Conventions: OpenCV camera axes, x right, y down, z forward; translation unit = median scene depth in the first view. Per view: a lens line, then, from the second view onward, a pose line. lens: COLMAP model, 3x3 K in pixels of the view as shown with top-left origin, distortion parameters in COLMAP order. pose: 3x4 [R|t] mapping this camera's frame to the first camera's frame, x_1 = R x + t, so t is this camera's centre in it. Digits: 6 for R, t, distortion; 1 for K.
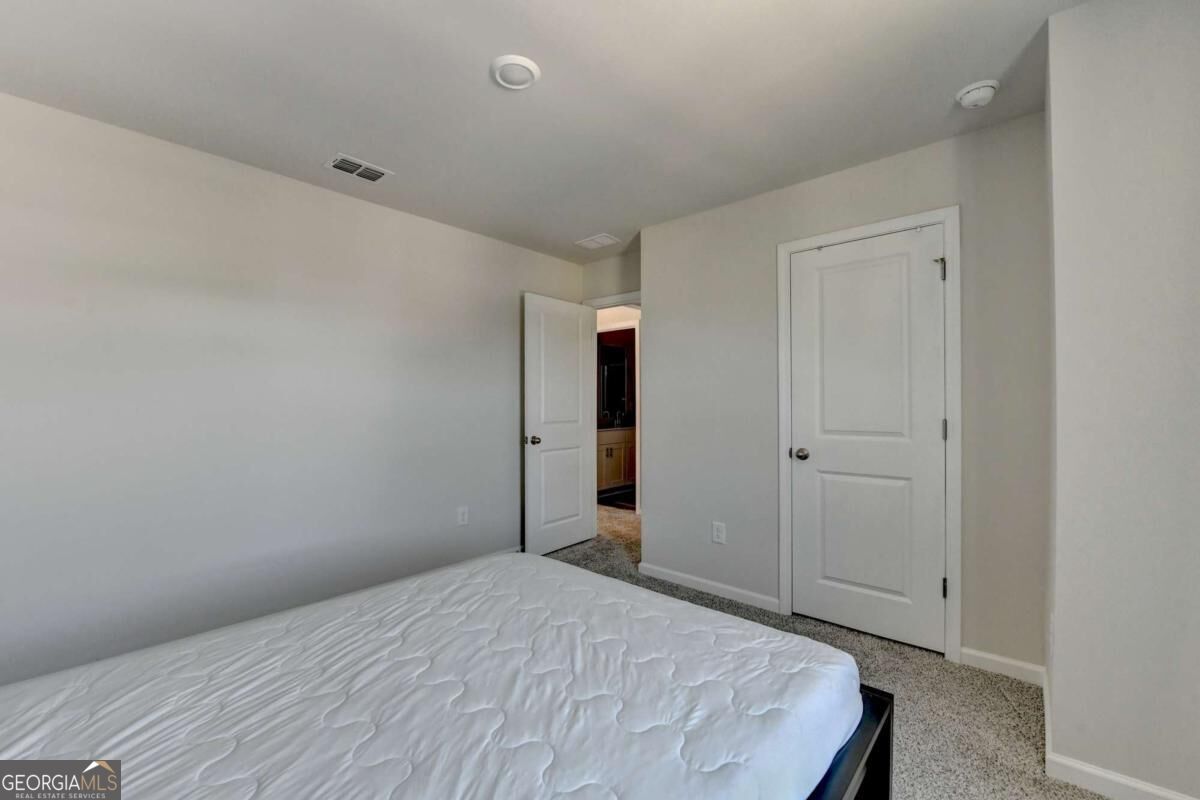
lens RADIAL K [[491.9, 0, 581.9], [0, 491.9, 394.1], [0, 0, 1]] dist [-0.011753, -0.000082]
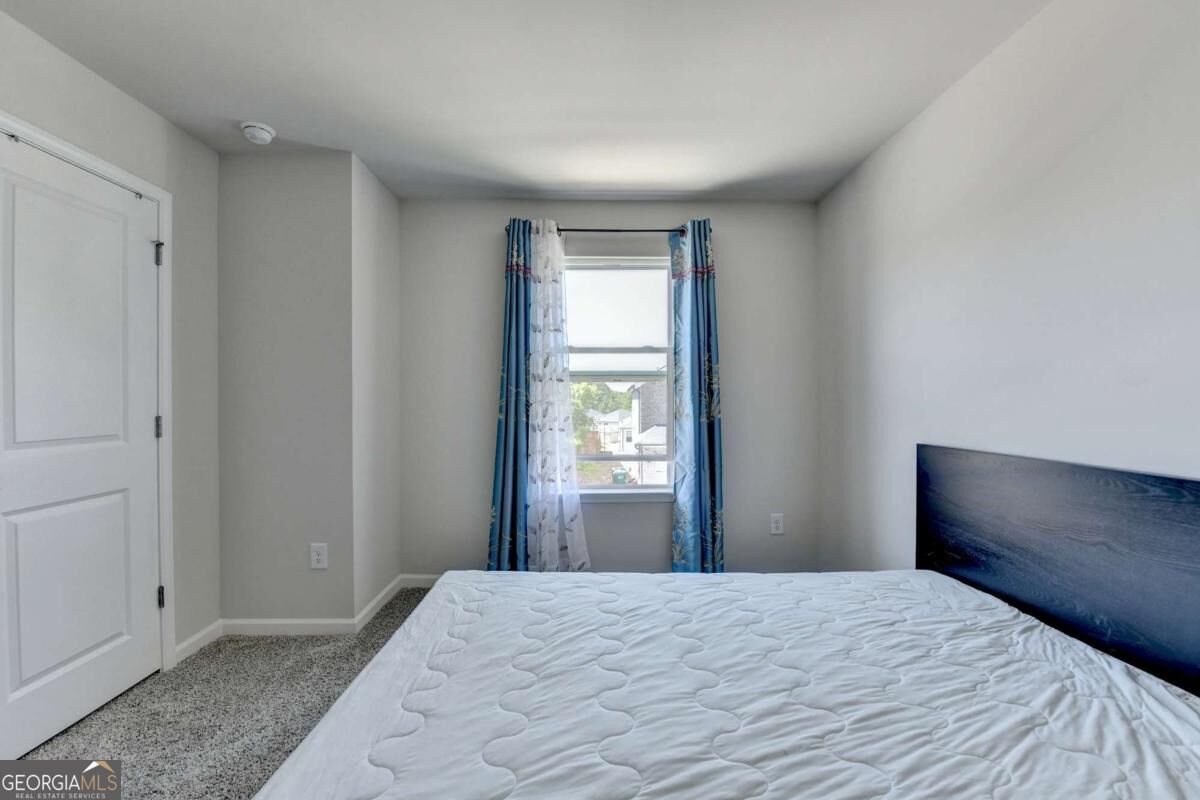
lens RADIAL K [[493.2, 0, 582.9], [0, 493.2, 400.0], [0, 0, 1]] dist [-0.015196, -0.000516]
pose [[-0.680876, 0.002368, 0.732395, -0.736931], [-0.005815, 0.999946, -0.008640, 0.037360], [-0.732376, -0.010142, -0.680825, 1.587024]]
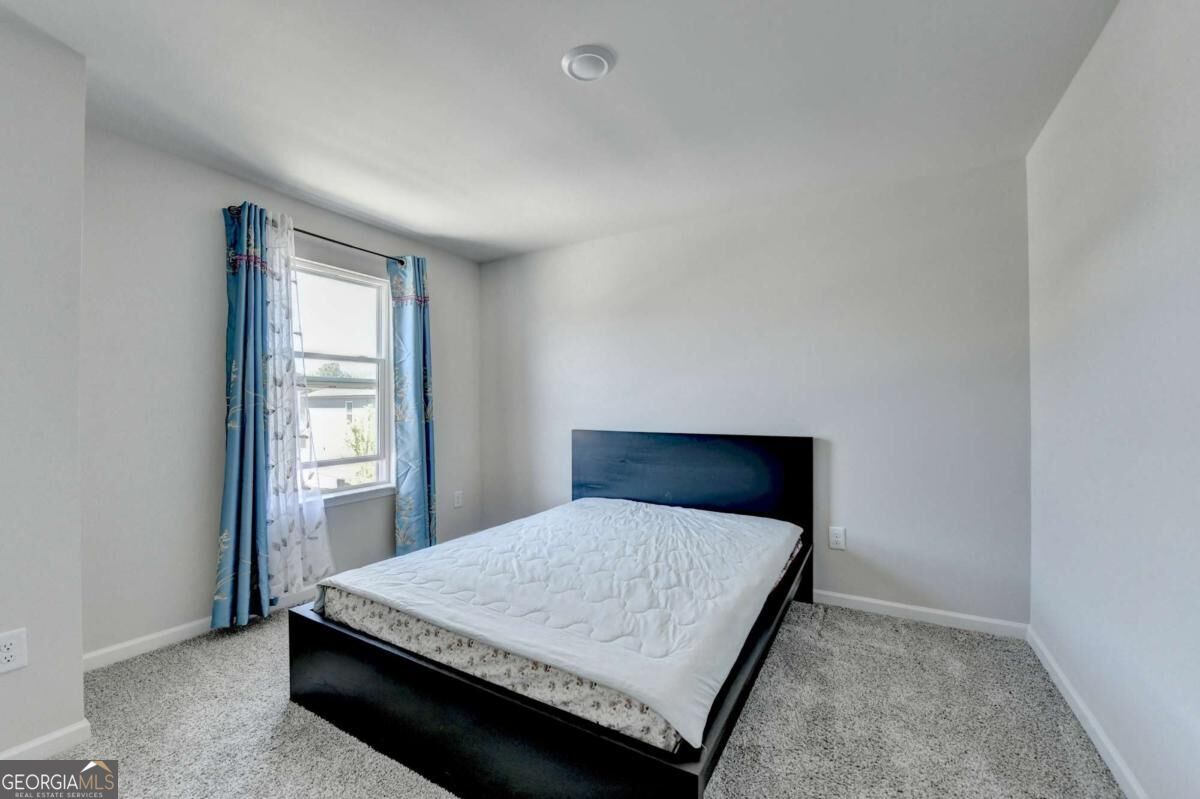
lens RADIAL K [[486.7, 0, 589.6], [0, 486.7, 396.6], [0, 0, 1]] dist [-0.013215, -0.000696]
pose [[-0.978604, 0.002201, -0.205742, 0.071804], [0.007528, 0.999656, -0.025117, 0.039495], [0.205616, -0.026128, -0.978284, 2.388037]]
